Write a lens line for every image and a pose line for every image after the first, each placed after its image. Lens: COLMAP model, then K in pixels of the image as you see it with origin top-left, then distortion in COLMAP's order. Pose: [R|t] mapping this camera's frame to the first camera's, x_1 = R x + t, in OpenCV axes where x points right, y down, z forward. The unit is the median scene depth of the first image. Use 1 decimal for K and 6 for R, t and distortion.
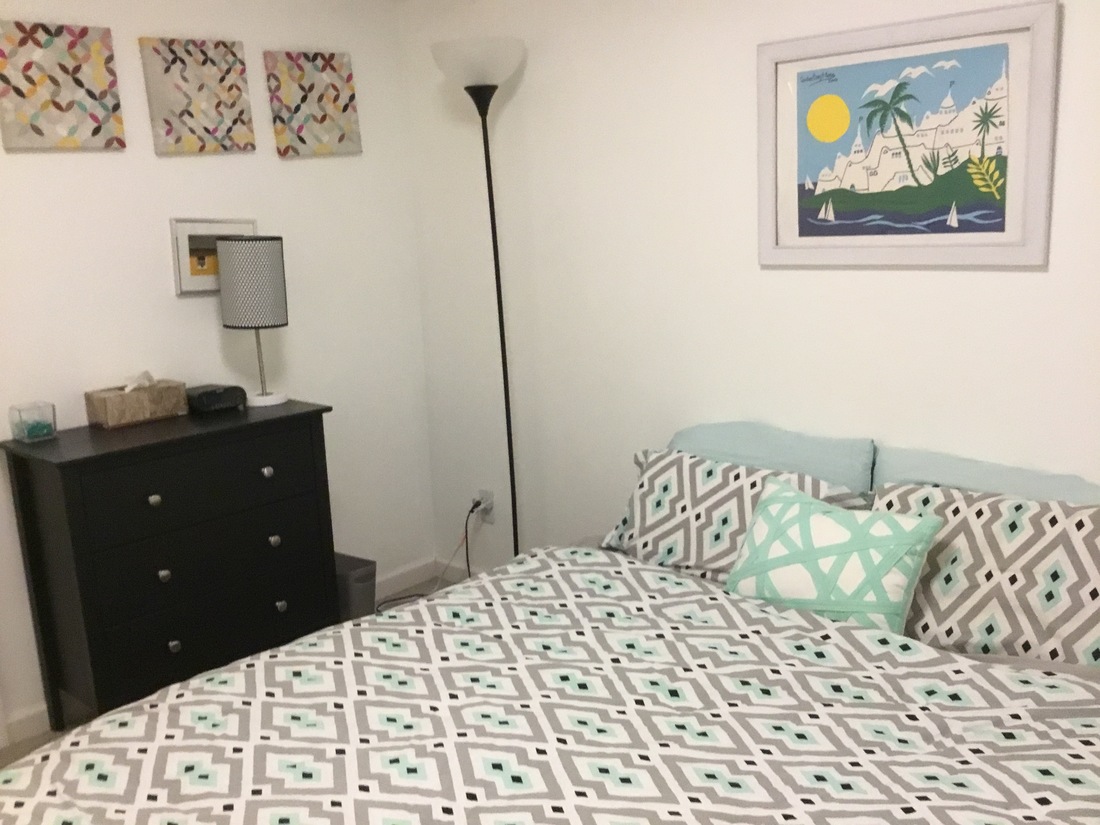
lens RADIAL K [[1011.0, 0, 557.6], [0, 1011.0, 432.7], [0, 0, 1]] dist [0.071472, -0.130820]
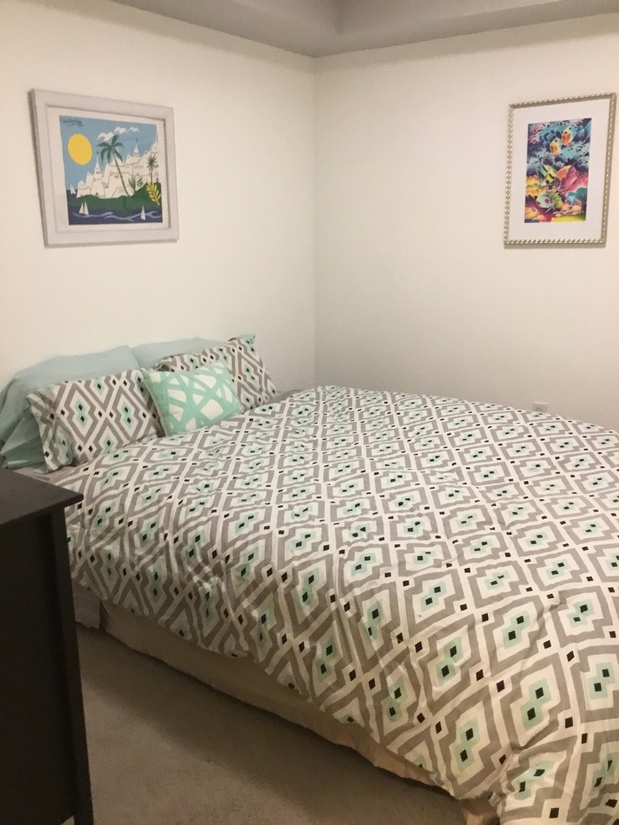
lens RADIAL K [[758.2, 0, 309.5], [0, 758.2, 412.5], [0, 0, 1]] dist [0.071472, -0.130820]
pose [[-0.089315, -0.227156, 0.969754, -1.033826], [0.214778, 0.946346, 0.241454, -0.135563], [-0.972570, 0.229848, -0.035735, 0.810072]]
